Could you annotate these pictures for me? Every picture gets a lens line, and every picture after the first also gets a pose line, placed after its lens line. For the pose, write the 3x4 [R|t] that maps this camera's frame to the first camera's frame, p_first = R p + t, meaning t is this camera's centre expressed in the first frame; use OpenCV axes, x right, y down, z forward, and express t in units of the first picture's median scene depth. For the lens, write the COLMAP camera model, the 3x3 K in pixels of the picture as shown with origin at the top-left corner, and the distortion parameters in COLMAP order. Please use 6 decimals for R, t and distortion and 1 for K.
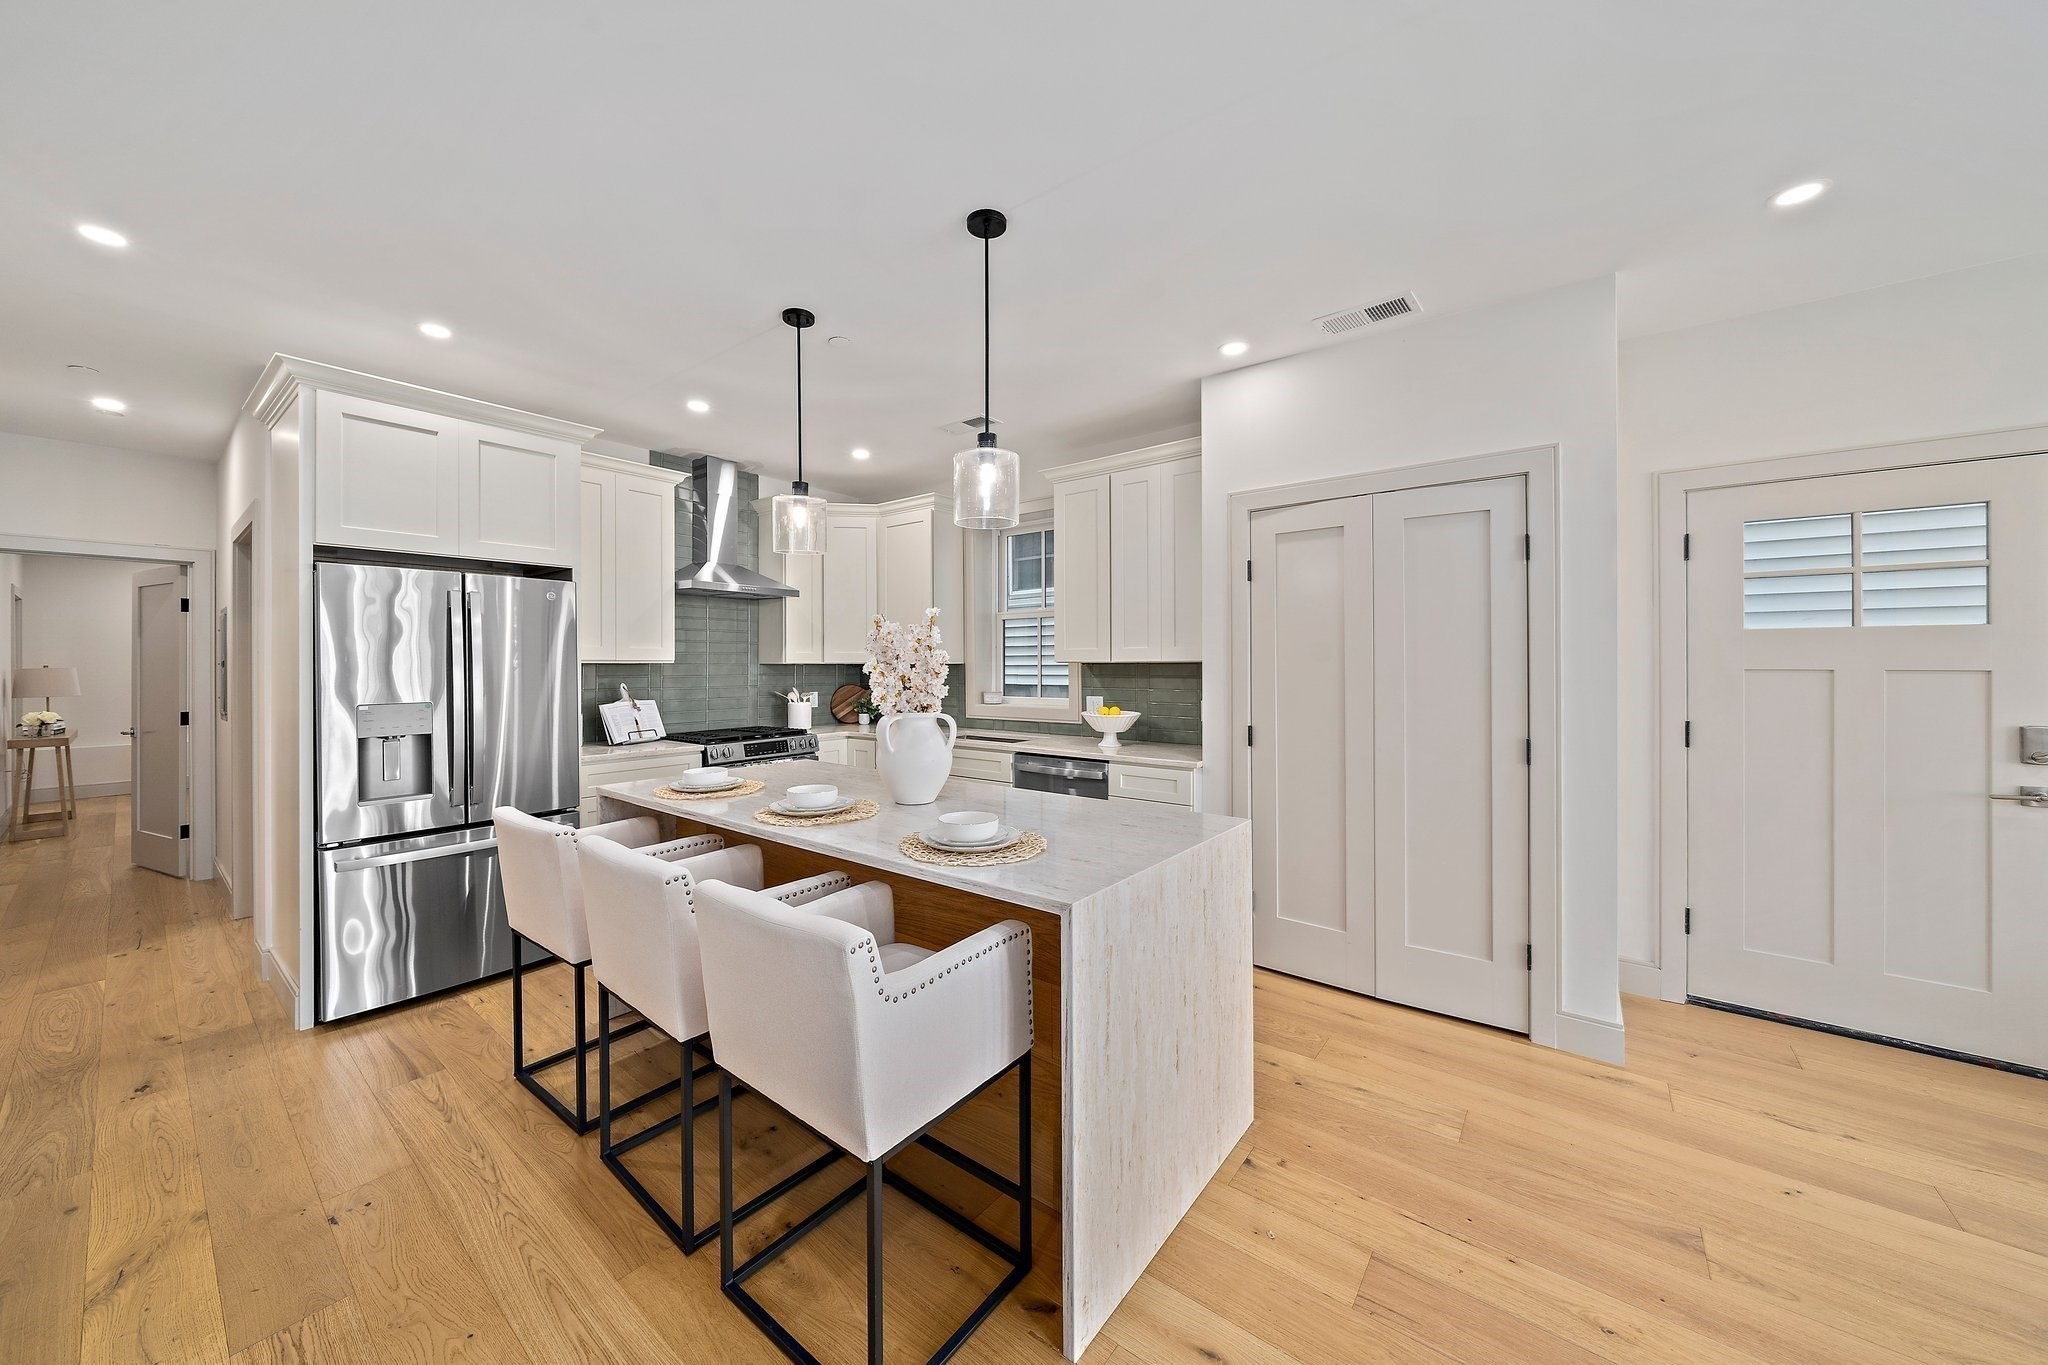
lens RADIAL K [[714.8, 0, 1010.5], [0, 714.8, 660.3], [0, 0, 1]] dist [-0.010646, 0.000341]
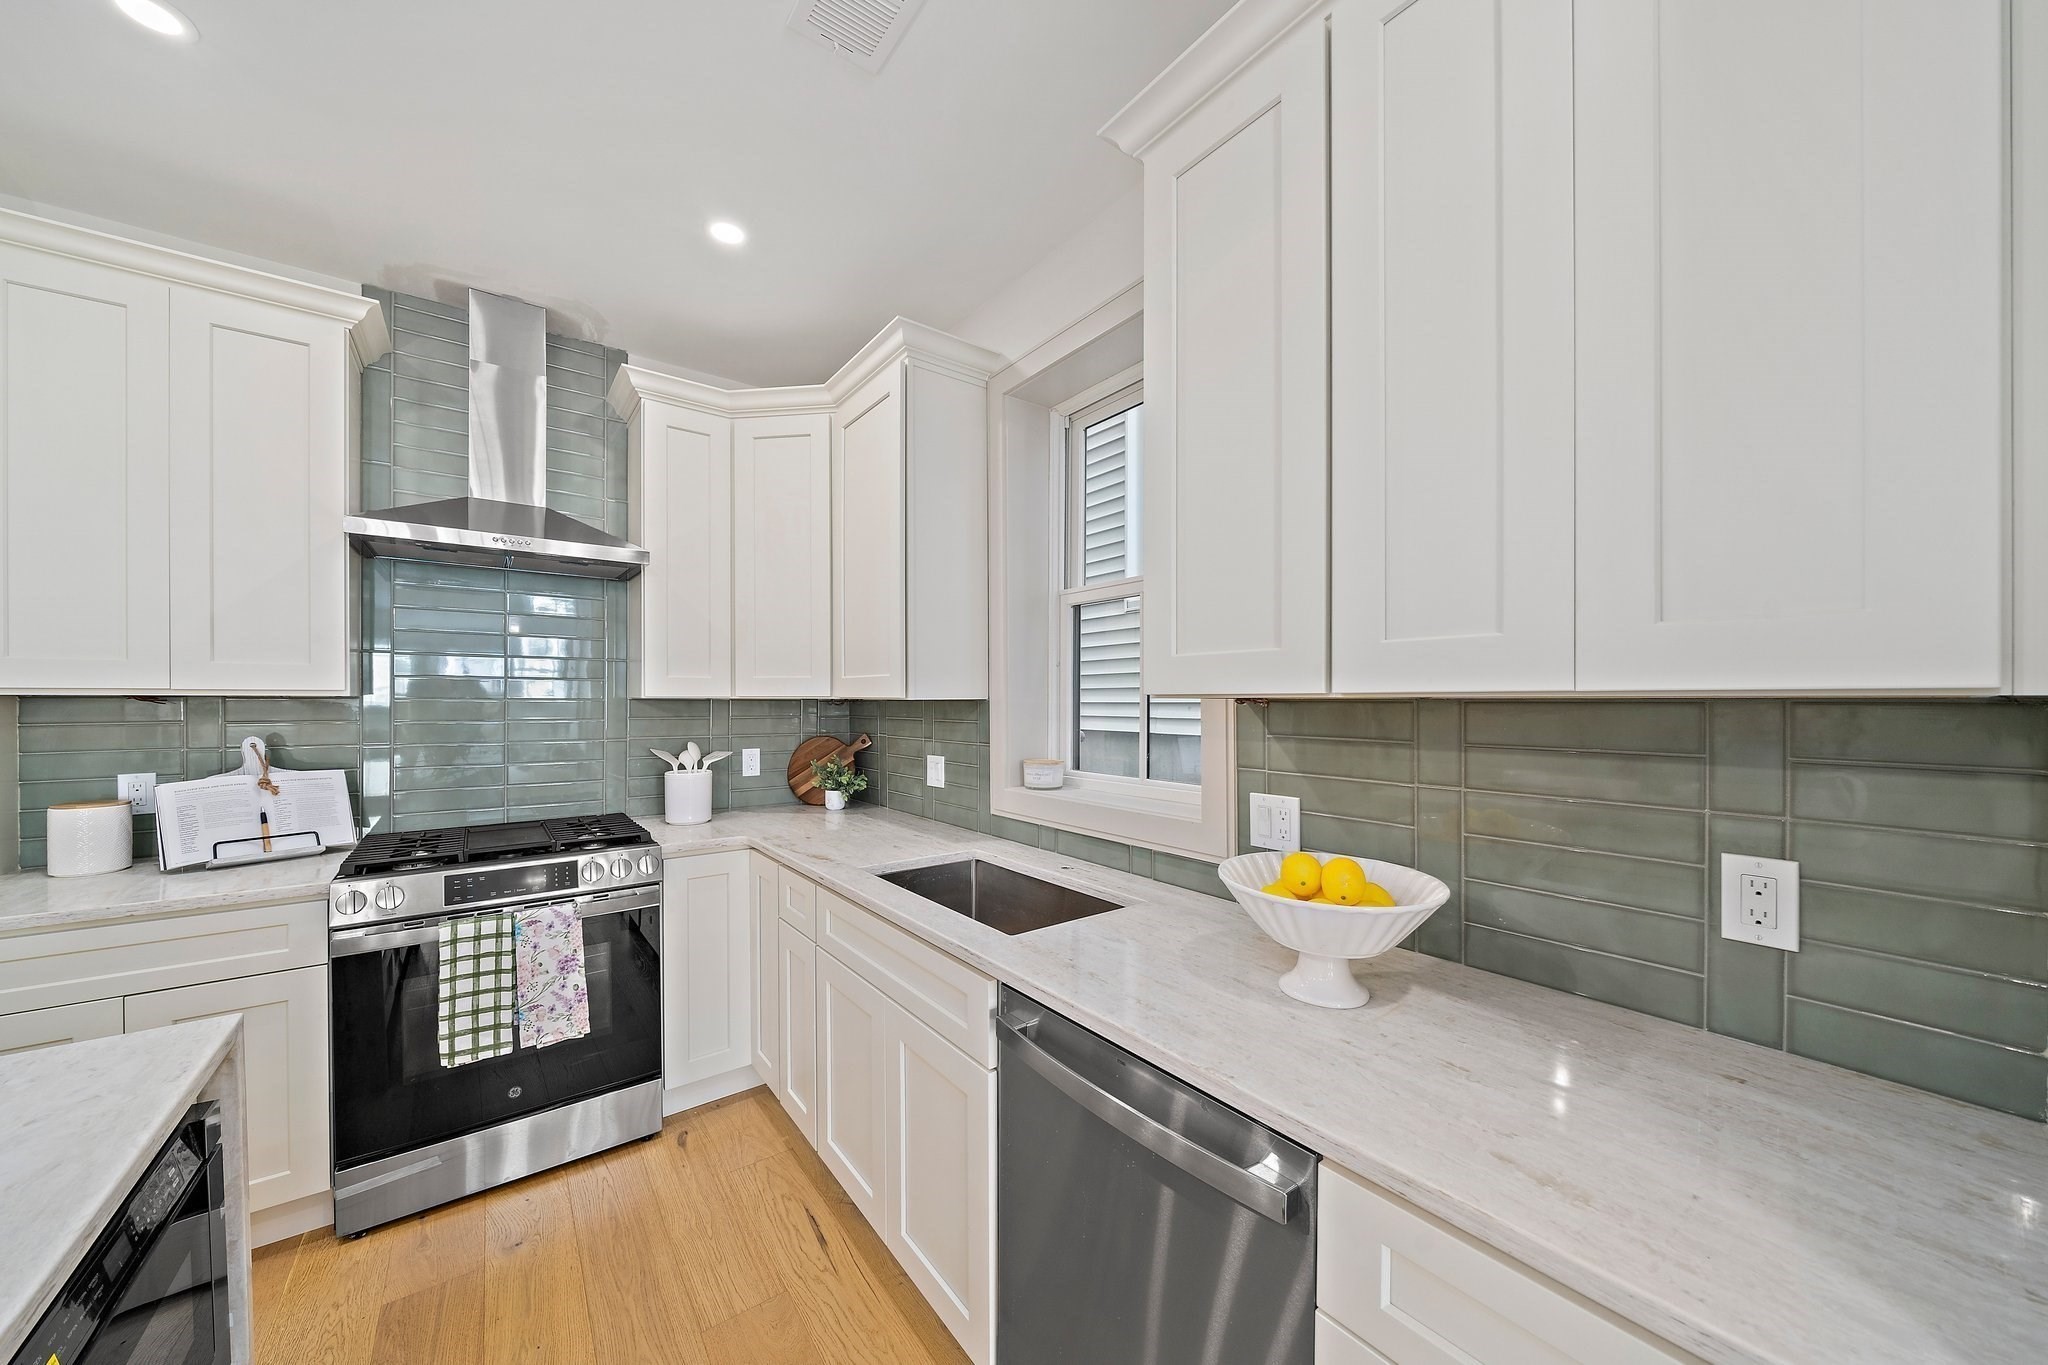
lens RADIAL K [[714.8, 0, 1006.3], [0, 714.8, 692.7], [0, 0, 1]] dist [-0.010646, 0.000341]
pose [[0.962611, 0.001273, -0.270884, 0.092923], [-0.002625, 0.999986, -0.004629, 0.003264], [0.270874, 0.005167, 0.962601, 0.684615]]
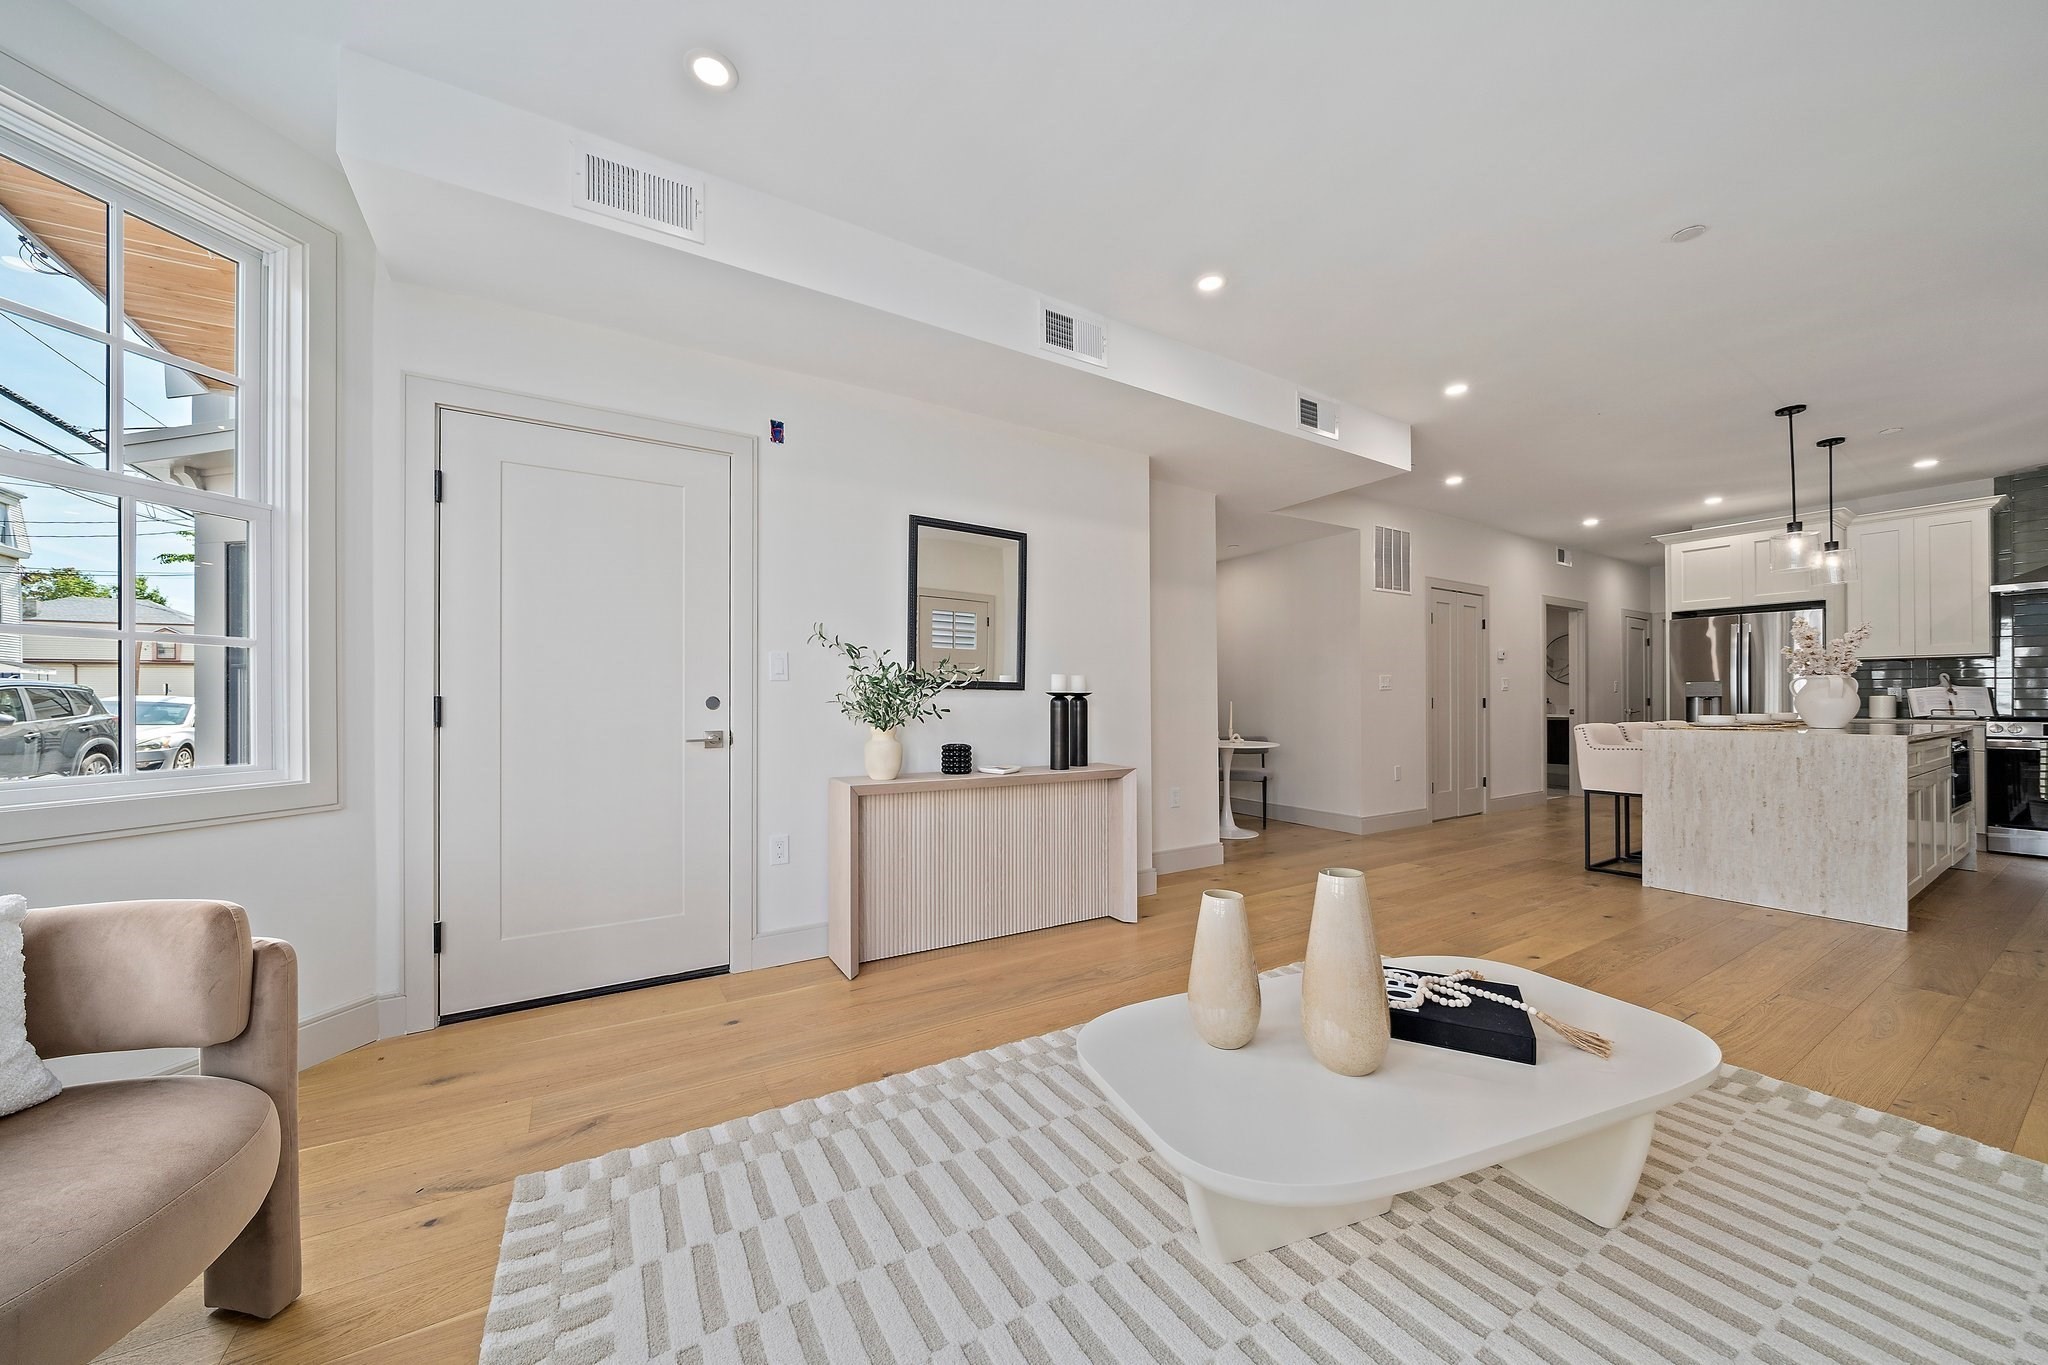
lens RADIAL K [[714.8, 0, 997.0], [0, 714.8, 698.3], [0, 0, 1]] dist [-0.010646, 0.000341]
pose [[-0.368200, 0.001014, -0.929746, 1.301342], [0.007011, 0.999974, -0.001686, 0.069519], [0.929720, -0.007140, -0.368198, -0.132270]]
